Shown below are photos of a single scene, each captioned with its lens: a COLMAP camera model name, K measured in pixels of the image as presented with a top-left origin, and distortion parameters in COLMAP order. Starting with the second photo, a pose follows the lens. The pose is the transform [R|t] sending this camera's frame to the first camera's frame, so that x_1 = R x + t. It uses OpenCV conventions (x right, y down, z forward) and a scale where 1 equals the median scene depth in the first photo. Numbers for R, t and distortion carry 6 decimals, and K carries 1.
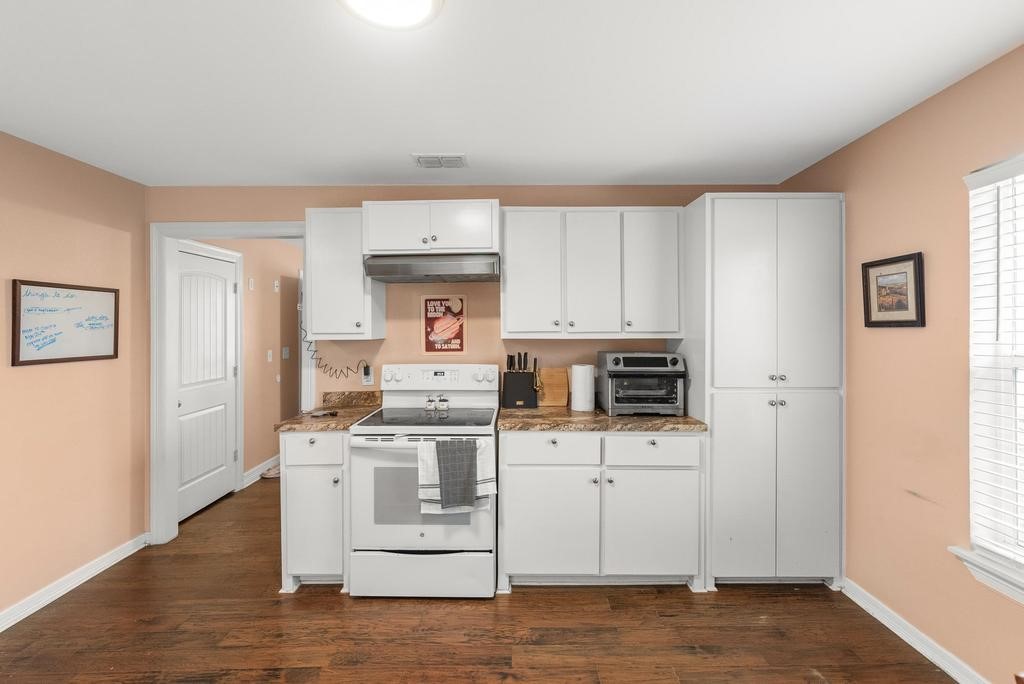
lens RADIAL K [[456.4, 0, 515.9], [0, 456.4, 326.4], [0, 0, 1]] dist [0.000342, 0.000121]
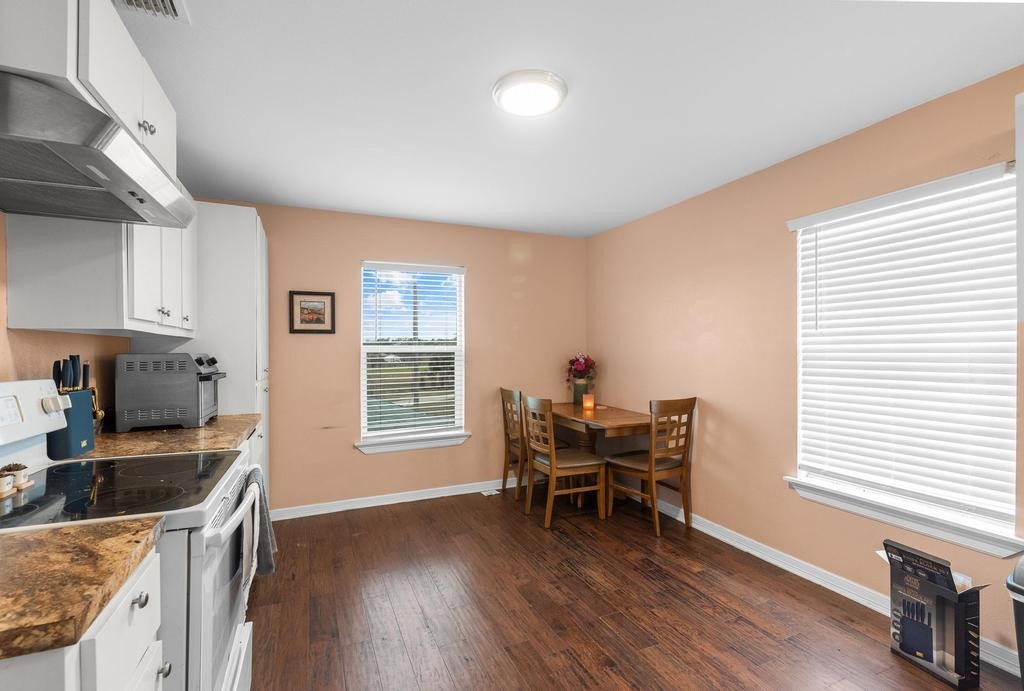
lens RADIAL K [[453.7, 0, 517.3], [0, 453.7, 355.9], [0, 0, 1]] dist [0.001083, 0.000304]
pose [[-0.408214, -0.004580, 0.912875, -0.815134], [0.002738, 0.999977, 0.006242, 0.062121], [-0.912882, 0.005048, -0.408192, 0.823752]]
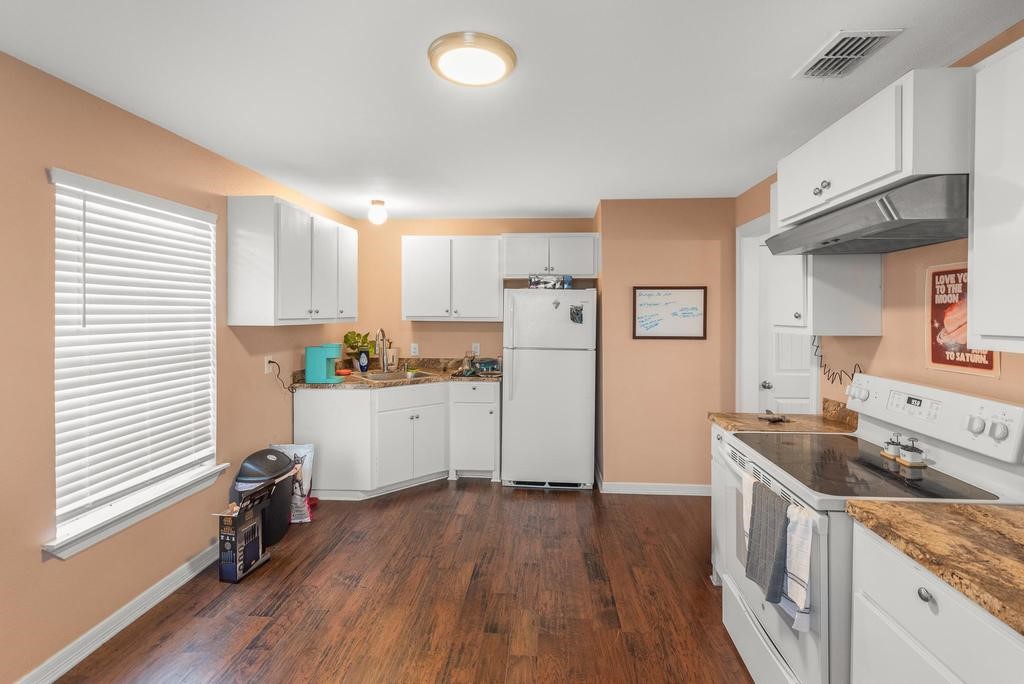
lens RADIAL K [[455.8, 0, 517.7], [0, 455.8, 310.7], [0, 0, 1]] dist [-0.000718, -0.000088]
pose [[-0.076032, -0.000374, -0.997105, 0.502918], [-0.001096, 0.999999, -0.000291, -0.011981], [0.997105, 0.001071, -0.076032, 0.612301]]
